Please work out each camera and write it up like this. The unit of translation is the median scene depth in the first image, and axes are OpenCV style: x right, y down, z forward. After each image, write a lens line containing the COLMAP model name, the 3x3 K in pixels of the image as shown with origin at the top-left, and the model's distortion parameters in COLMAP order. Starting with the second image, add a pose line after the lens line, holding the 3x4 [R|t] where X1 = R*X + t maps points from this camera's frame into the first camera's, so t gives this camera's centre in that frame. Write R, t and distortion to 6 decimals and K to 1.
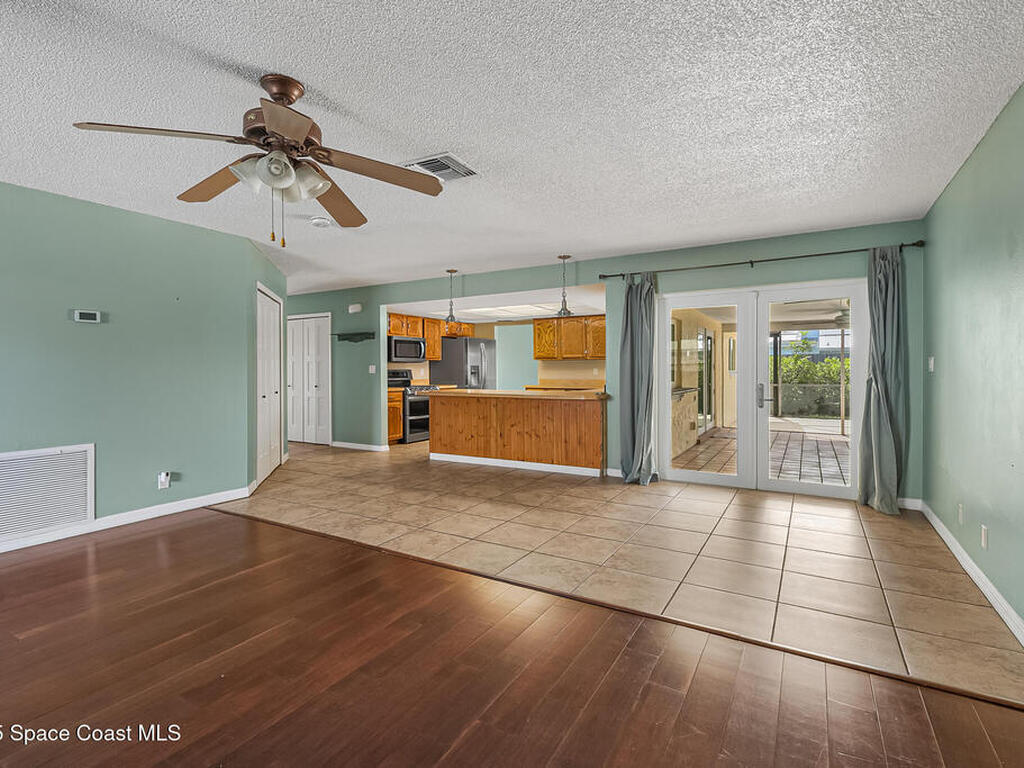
lens RADIAL K [[521.1, 0, 514.2], [0, 521.1, 376.4], [0, 0, 1]] dist [0.004403, 0.000555]
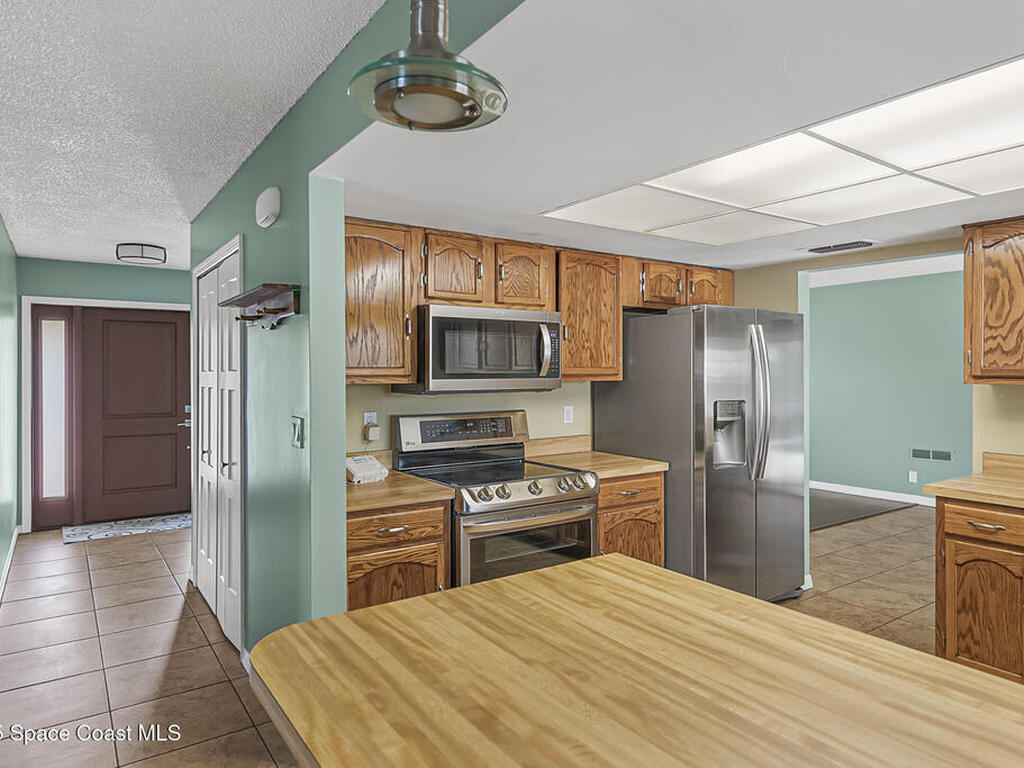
lens RADIAL K [[645.2, 0, 512.0], [0, 645.2, 384.0], [0, 0, 1]] dist [-0.004154, -0.000471]
pose [[0.906539, 0.010351, -0.421996, -0.032068], [-0.006903, 0.999929, 0.009698, -0.032820], [0.422066, -0.005879, 0.906546, 0.612751]]
